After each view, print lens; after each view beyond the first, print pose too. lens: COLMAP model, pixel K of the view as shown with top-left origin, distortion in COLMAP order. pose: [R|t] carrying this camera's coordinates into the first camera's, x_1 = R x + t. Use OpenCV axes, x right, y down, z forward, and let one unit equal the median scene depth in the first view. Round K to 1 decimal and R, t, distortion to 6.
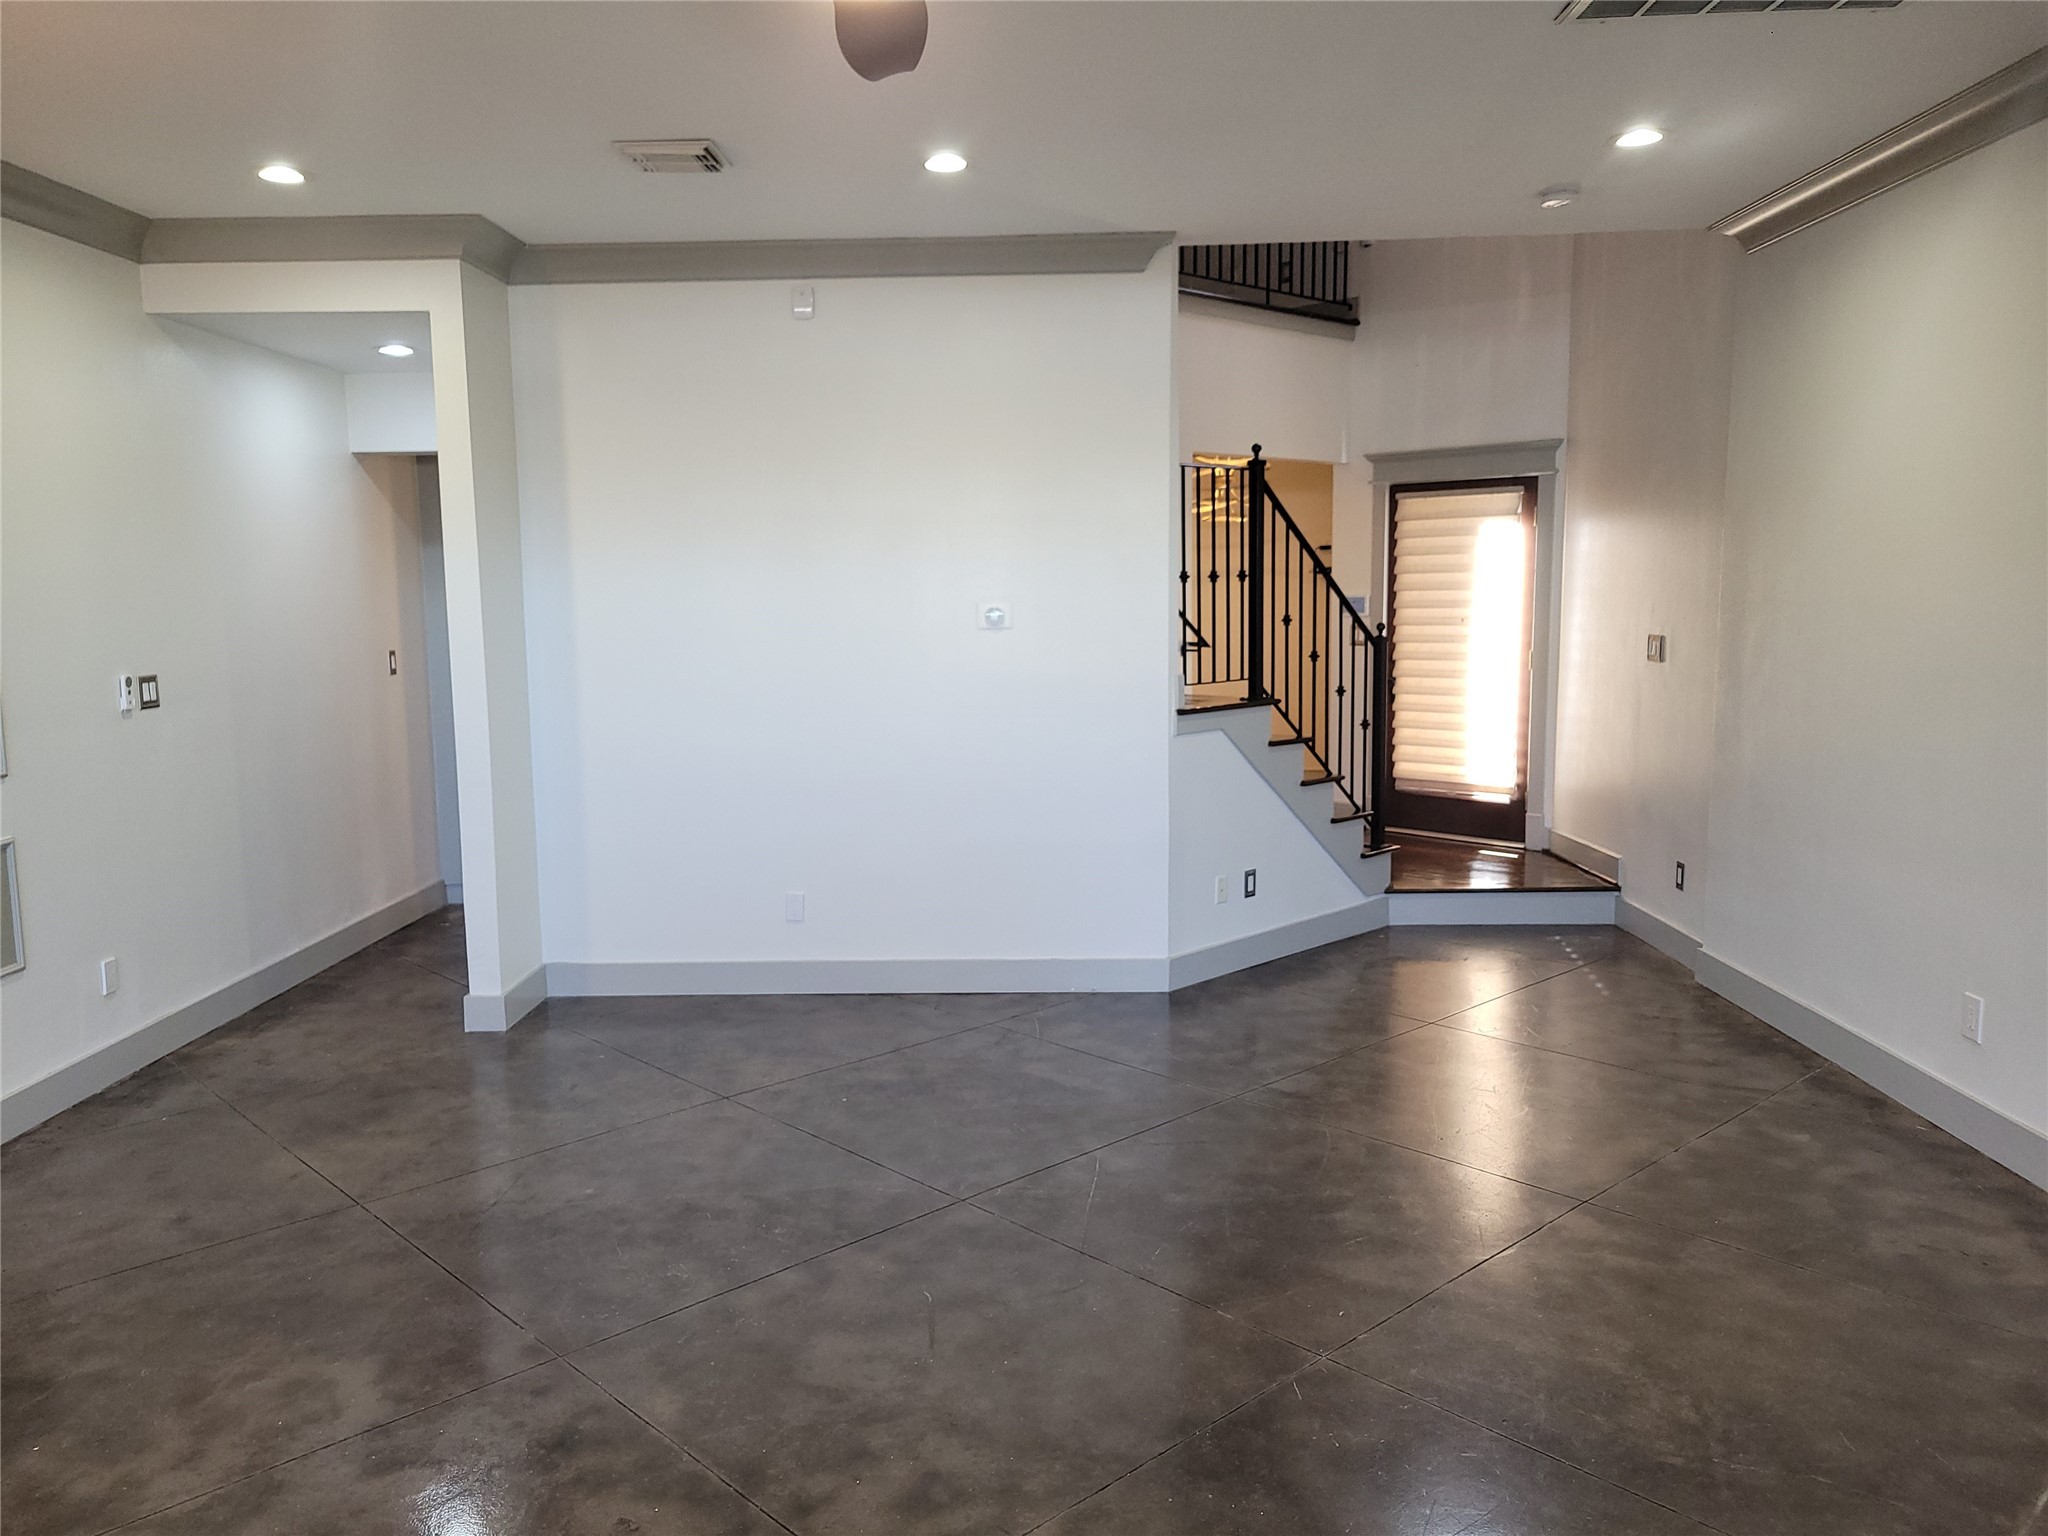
lens RADIAL K [[1522.6, 0, 1033.5], [0, 1522.6, 770.9], [0, 0, 1]] dist [0.052965, -0.001666]
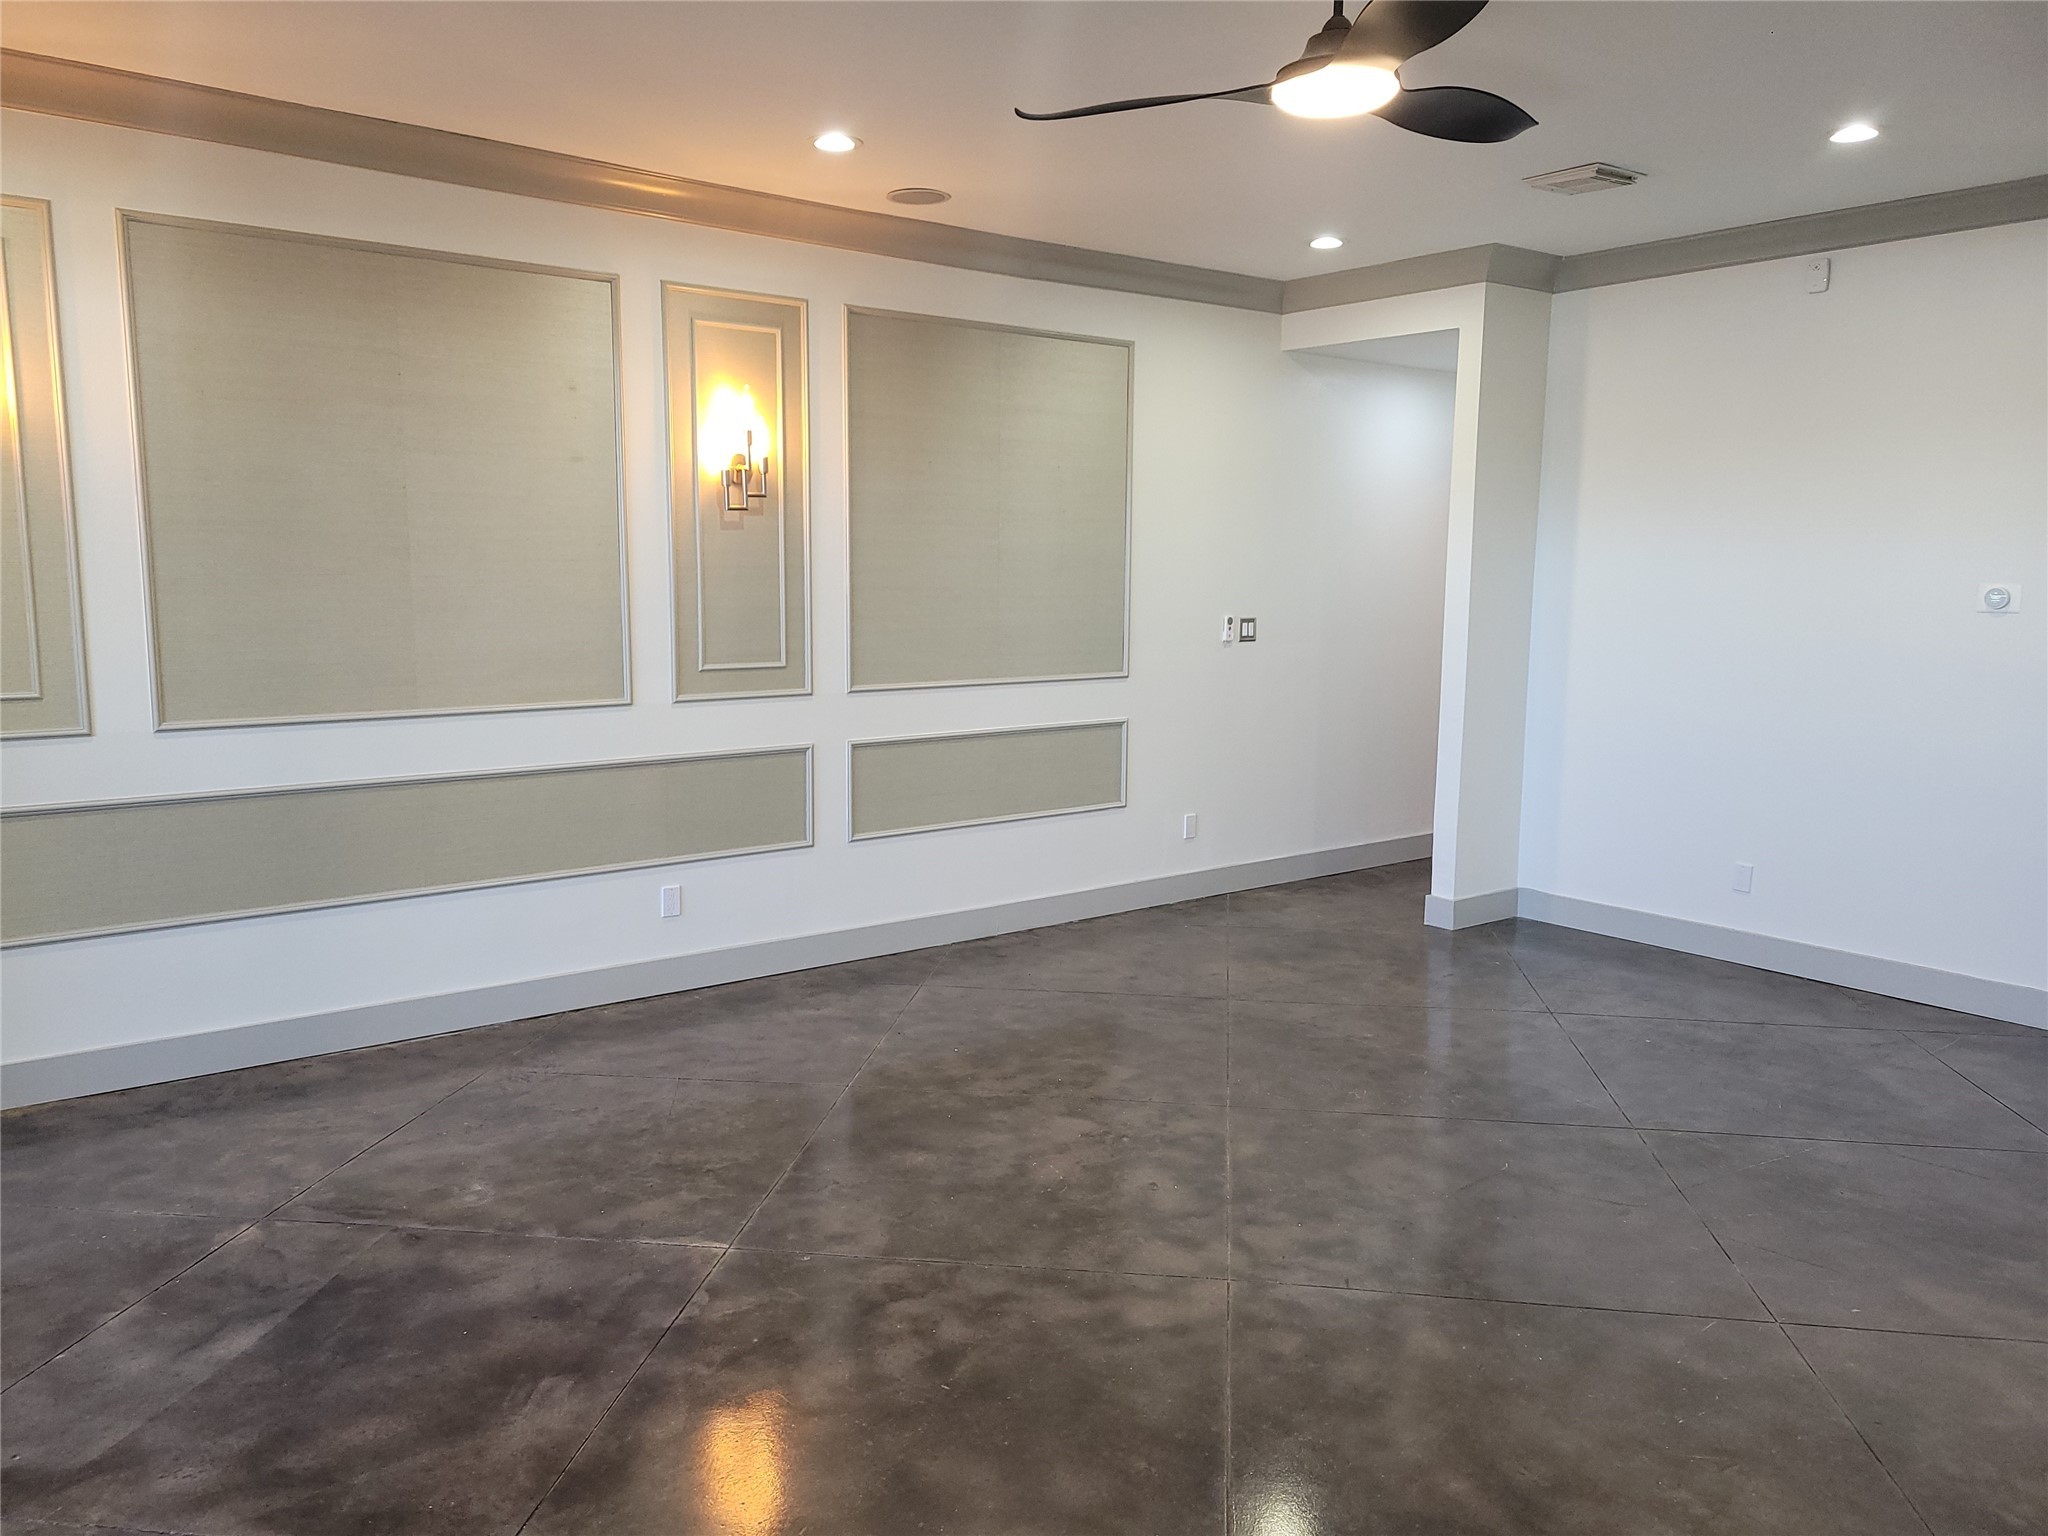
lens RADIAL K [[1522.6, 0, 1072.1], [0, 1522.6, 776.9], [0, 0, 1]] dist [0.052965, -0.001666]
pose [[0.673841, 0.128177, -0.727673, 0.337662], [-0.112966, 0.991132, 0.069975, 0.001737], [0.730189, 0.035050, 0.682345, -0.034421]]
